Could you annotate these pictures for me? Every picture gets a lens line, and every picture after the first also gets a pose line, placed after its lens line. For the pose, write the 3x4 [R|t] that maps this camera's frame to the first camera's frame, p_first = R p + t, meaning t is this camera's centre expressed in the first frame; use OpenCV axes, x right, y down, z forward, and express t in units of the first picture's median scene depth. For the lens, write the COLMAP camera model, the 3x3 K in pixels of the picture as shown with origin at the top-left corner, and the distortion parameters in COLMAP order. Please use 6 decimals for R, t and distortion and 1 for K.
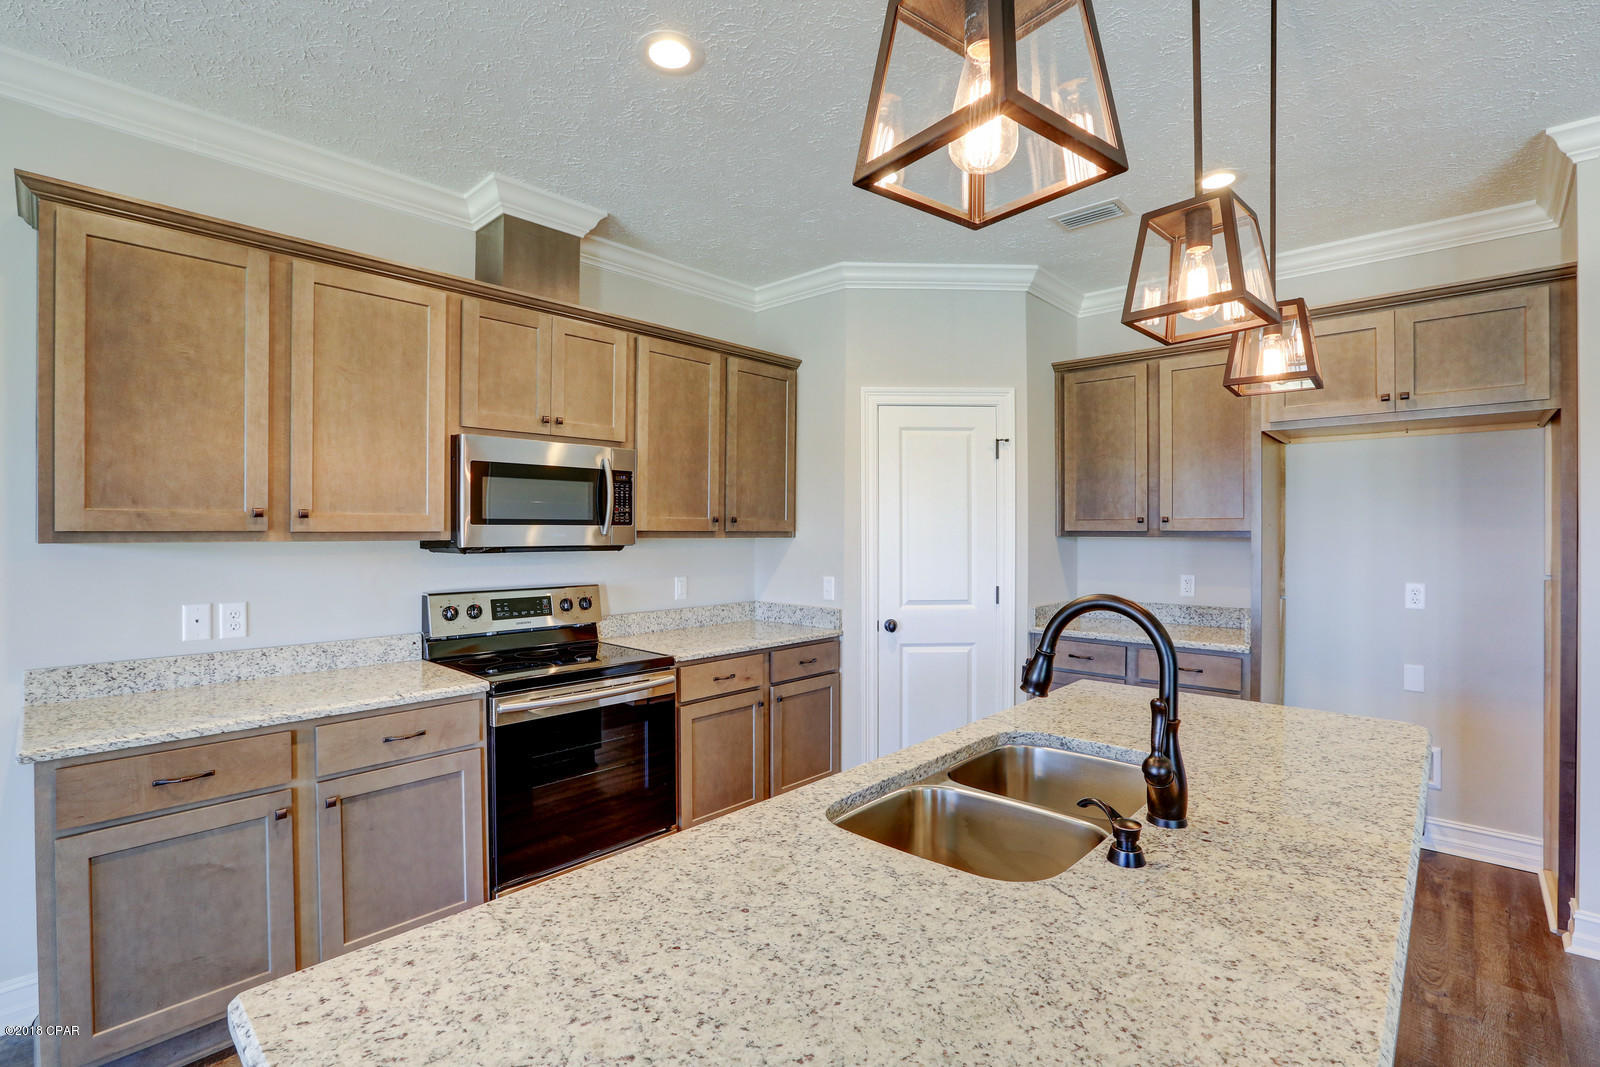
lens RADIAL K [[745.5, 0, 796.0], [0, 745.5, 533.2], [0, 0, 1]] dist [-0.048669, 0.014681]
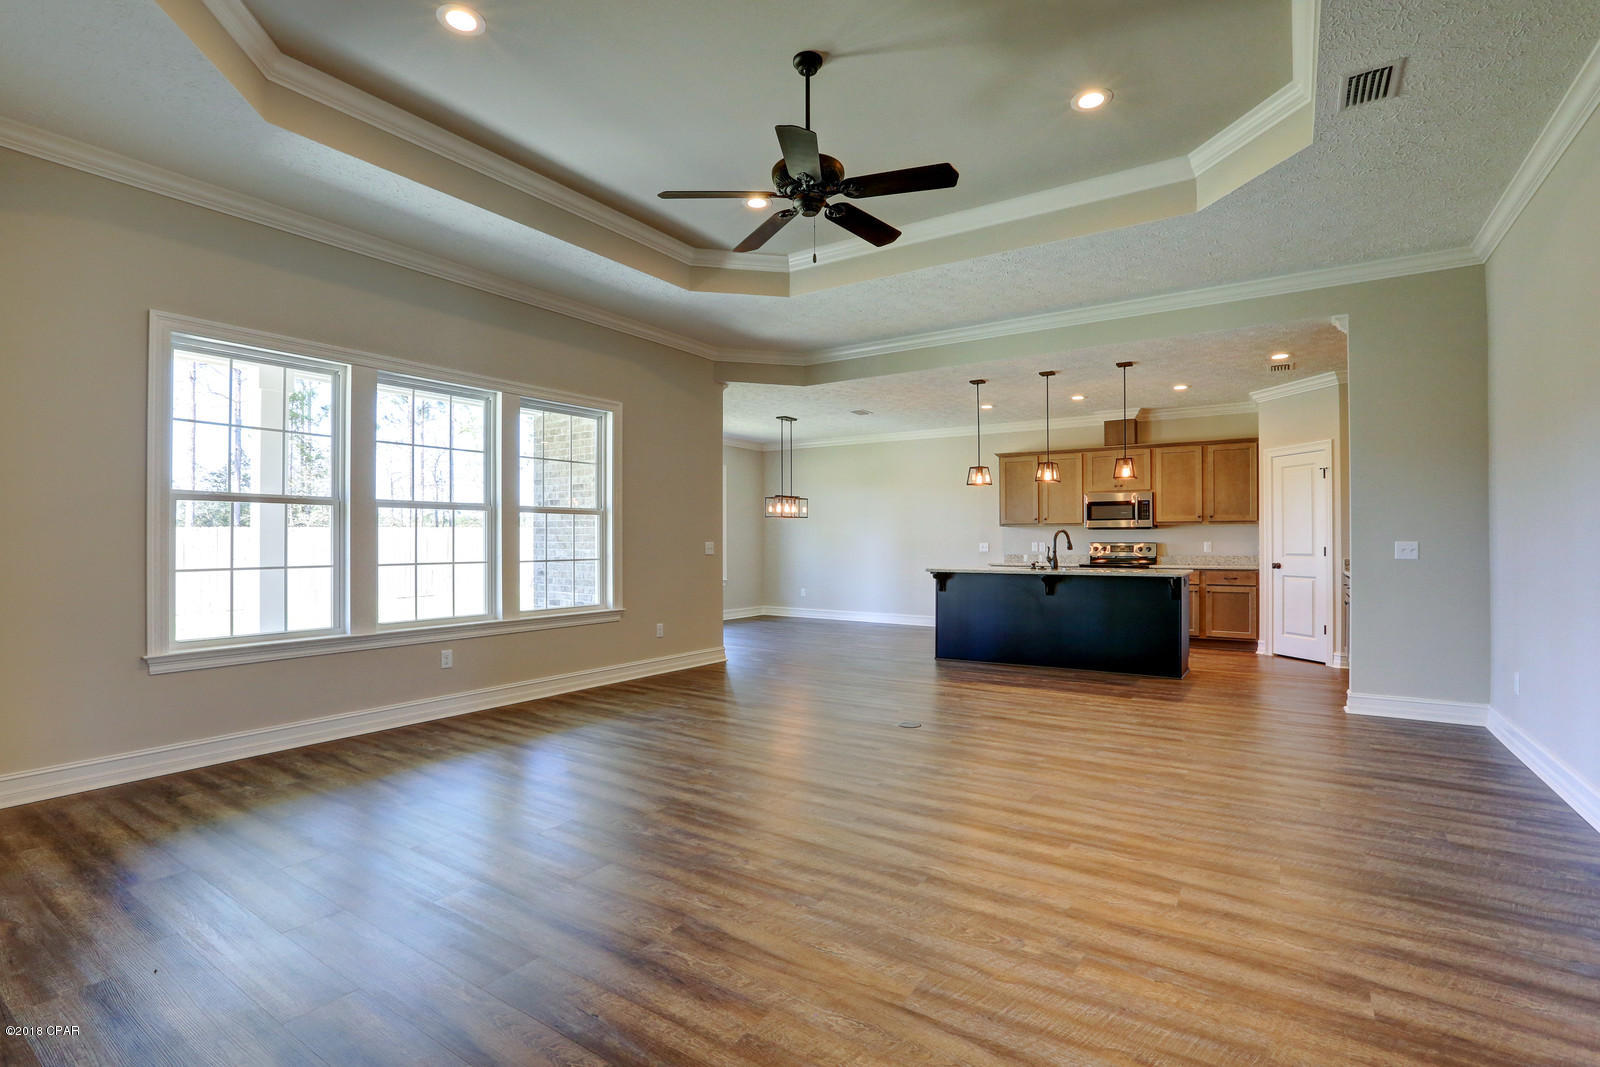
lens RADIAL K [[745.5, 0, 791.3], [0, 745.5, 532.6], [0, 0, 1]] dist [-0.048669, 0.014681]
pose [[0.151434, -0.012971, -0.988382, 2.782235], [0.000056, 0.999914, -0.013114, 0.088666], [0.988467, 0.001930, 0.151422, -0.878780]]
